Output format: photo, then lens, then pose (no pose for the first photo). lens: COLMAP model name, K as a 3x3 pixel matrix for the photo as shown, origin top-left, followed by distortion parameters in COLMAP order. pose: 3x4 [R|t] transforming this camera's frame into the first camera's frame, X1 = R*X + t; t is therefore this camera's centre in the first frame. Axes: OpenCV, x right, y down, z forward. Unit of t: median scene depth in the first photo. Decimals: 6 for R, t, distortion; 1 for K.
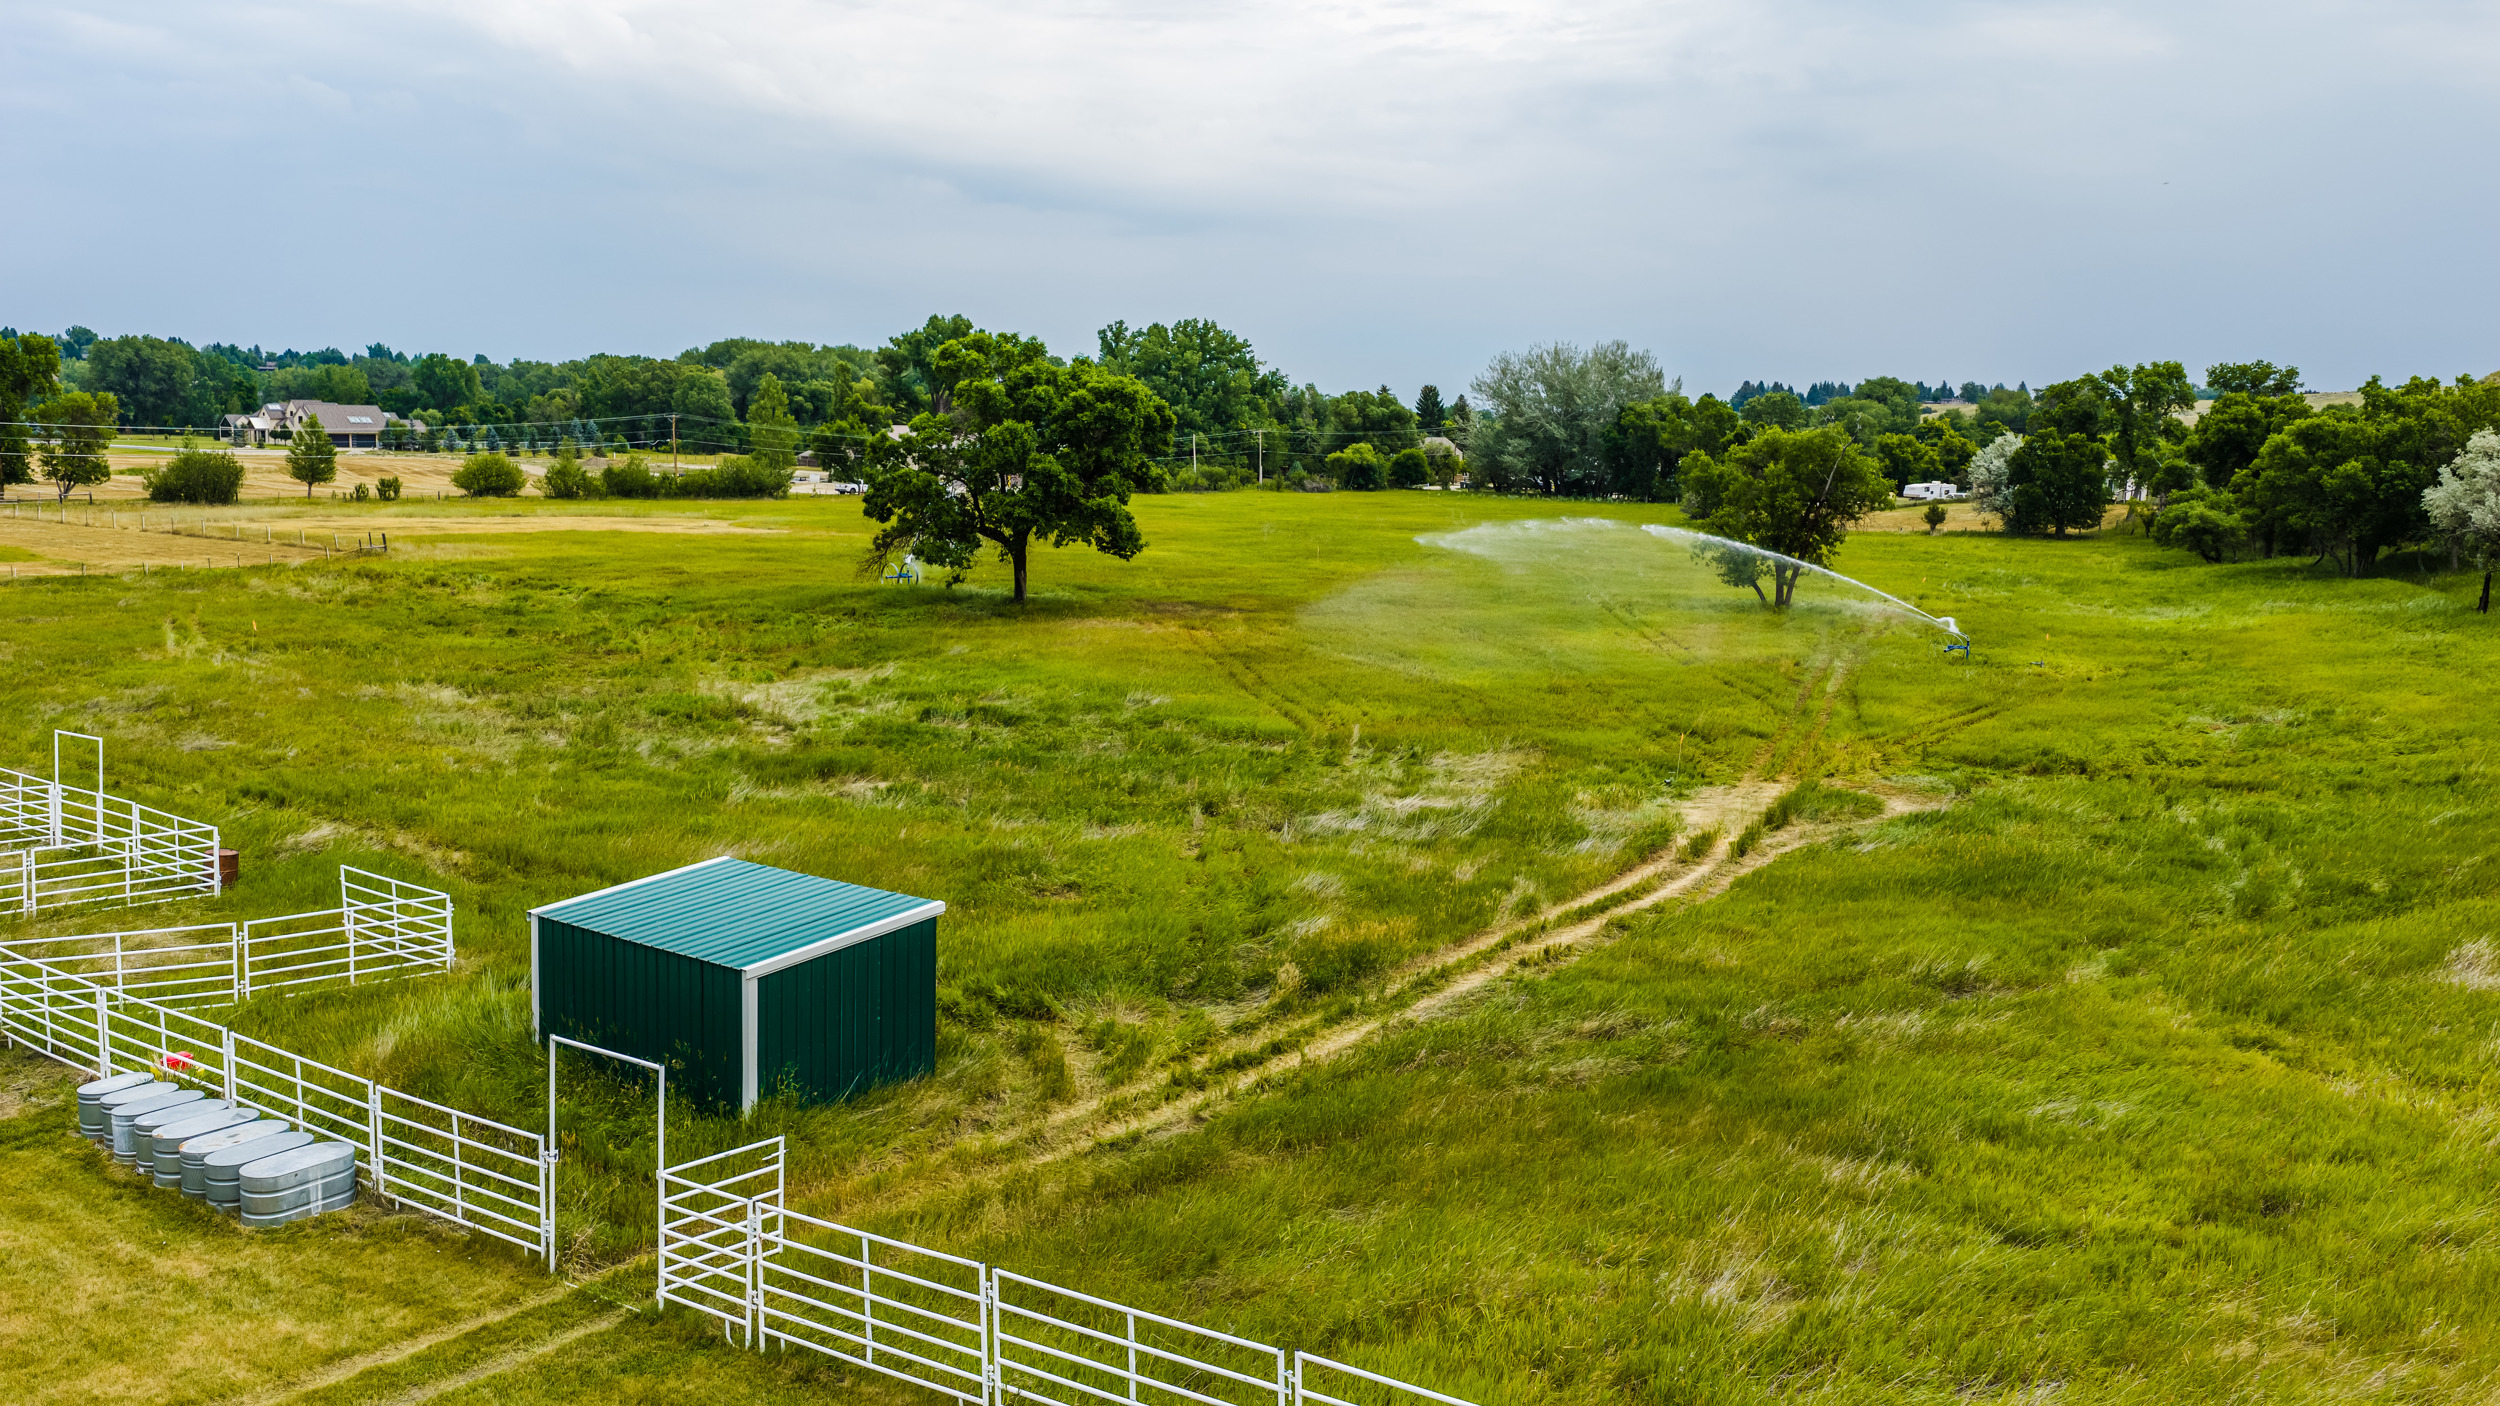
lens RADIAL K [[2066.8, 0, 1250.0], [0, 2066.8, 703.0], [0, 0, 1]] dist [0.023197, -0.040436]
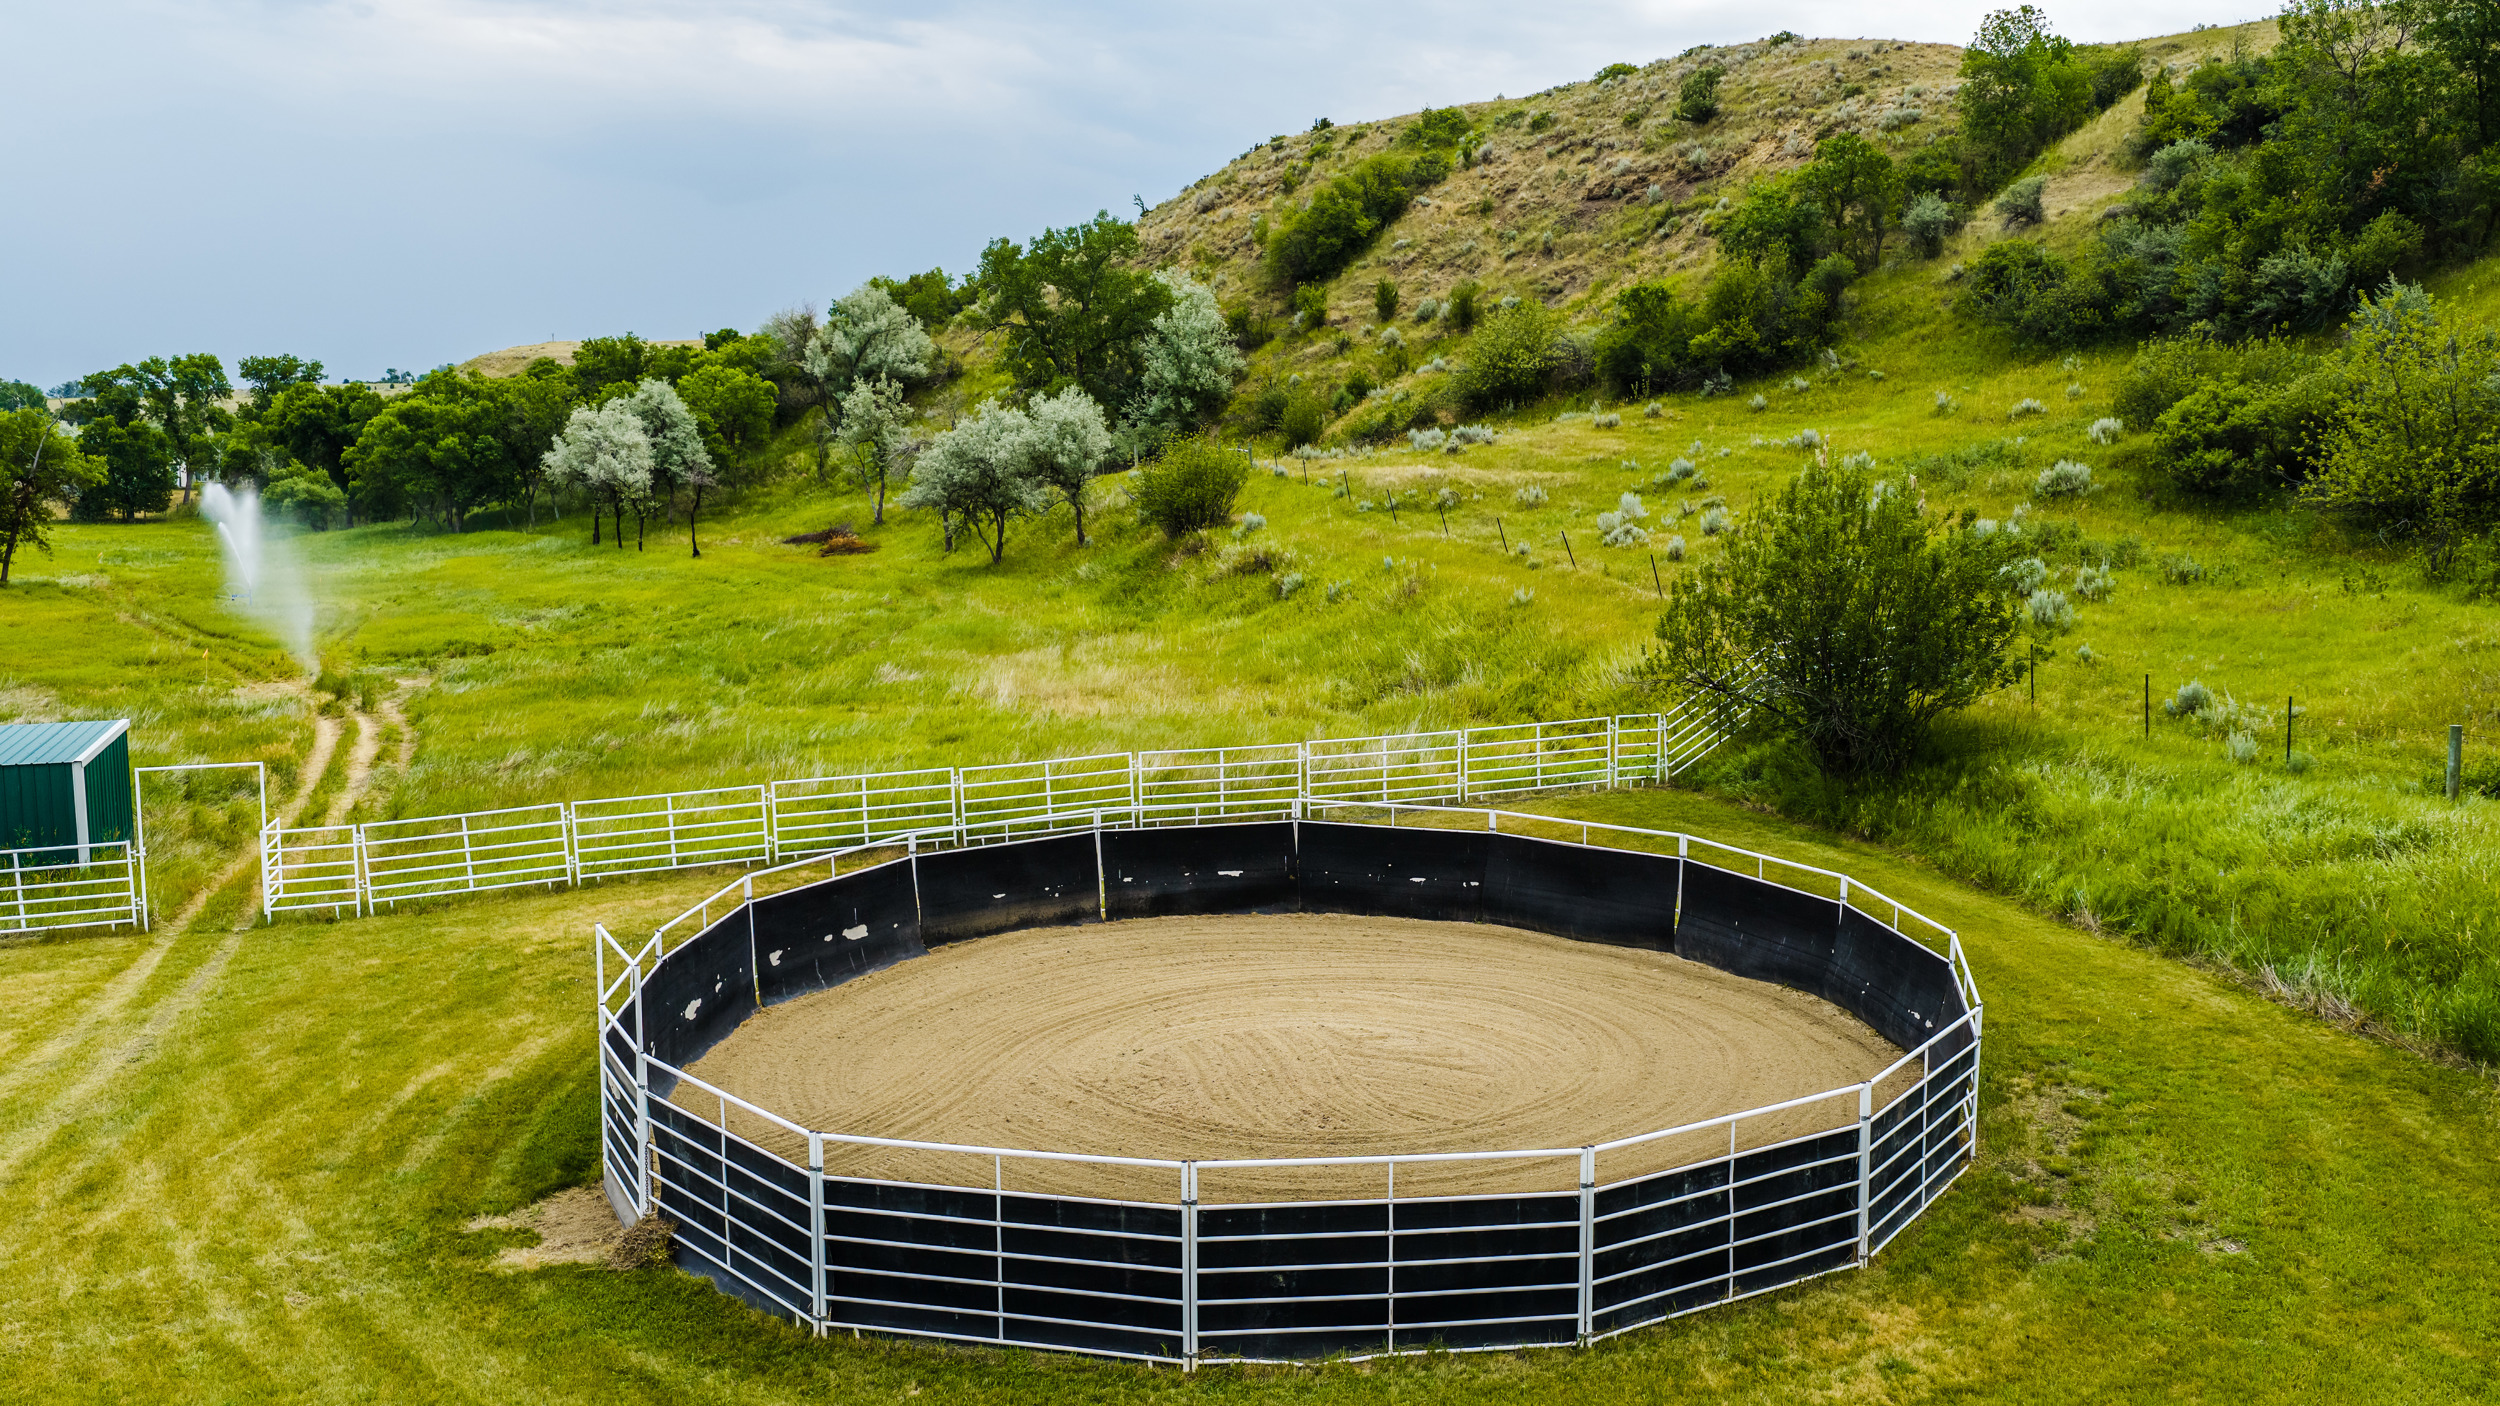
lens RADIAL K [[2066.8, 0, 1250.0], [0, 2066.8, 703.0], [0, 0, 1]] dist [0.023197, -0.040436]
pose [[0.587095, -0.117430, 0.800955, -0.176124], [0.116971, 0.991345, 0.059604, 0.019792], [-0.801022, 0.058695, 0.595750, -0.088182]]
